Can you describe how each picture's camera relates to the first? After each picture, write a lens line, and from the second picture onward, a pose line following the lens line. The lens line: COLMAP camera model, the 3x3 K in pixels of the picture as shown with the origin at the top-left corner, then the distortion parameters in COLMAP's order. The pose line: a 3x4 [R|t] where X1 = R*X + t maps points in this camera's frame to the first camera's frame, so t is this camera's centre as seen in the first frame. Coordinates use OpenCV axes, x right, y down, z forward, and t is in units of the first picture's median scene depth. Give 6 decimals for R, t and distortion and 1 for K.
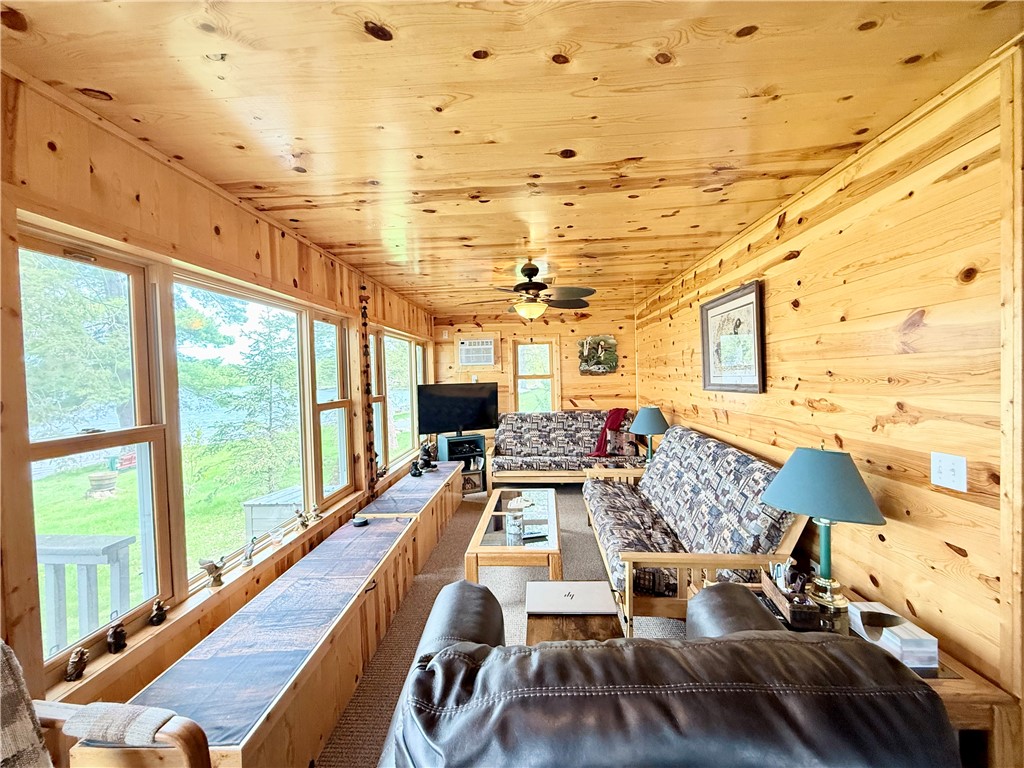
lens RADIAL K [[406.8, 0, 510.1], [0, 406.8, 384.8], [0, 0, 1]] dist [0.000572, -0.000382]
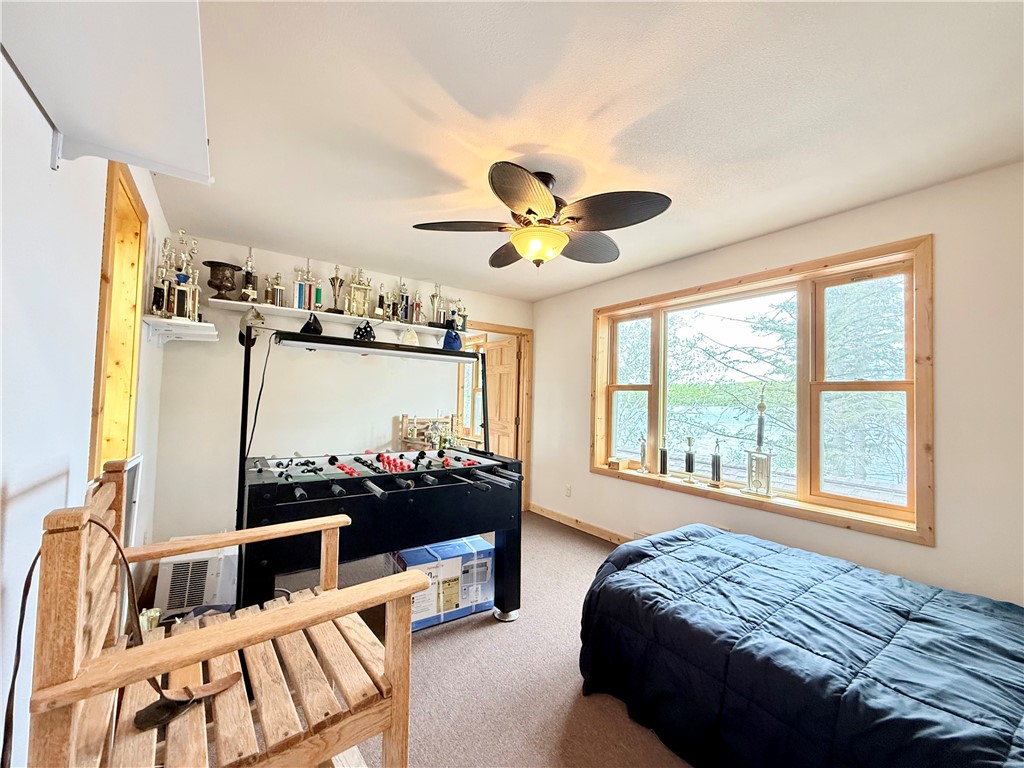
lens RADIAL K [[406.8, 0, 510.1], [0, 406.8, 384.8], [0, 0, 1]] dist [0.000572, -0.000382]
pose [[-0.780282, 0.037140, -0.624324, 0.483514], [0.020748, 0.999223, 0.033510, 0.006208], [0.625084, 0.013194, -0.780446, 0.981892]]
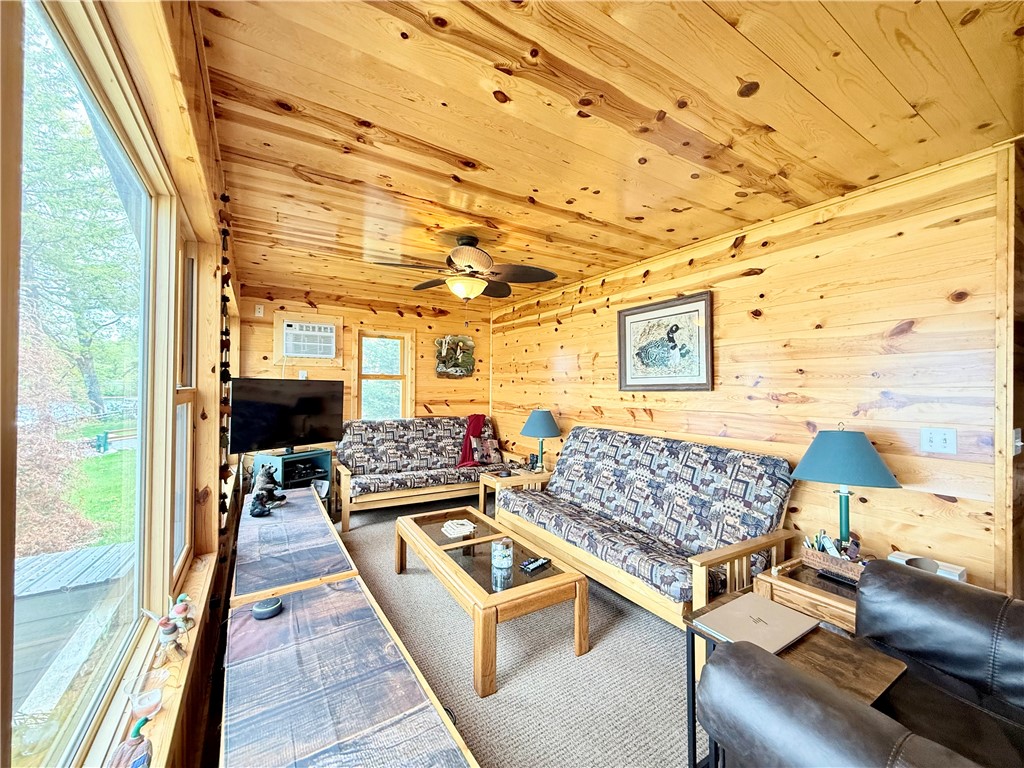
lens RADIAL K [[406.8, 0, 510.1], [0, 406.8, 384.8], [0, 0, 1]] dist [0.000572, -0.000382]
pose [[0.813237, 0.039687, 0.580578, -0.317161], [-0.018187, 0.998918, -0.042808, 0.040854], [-0.581649, 0.024254, 0.813078, 0.265104]]
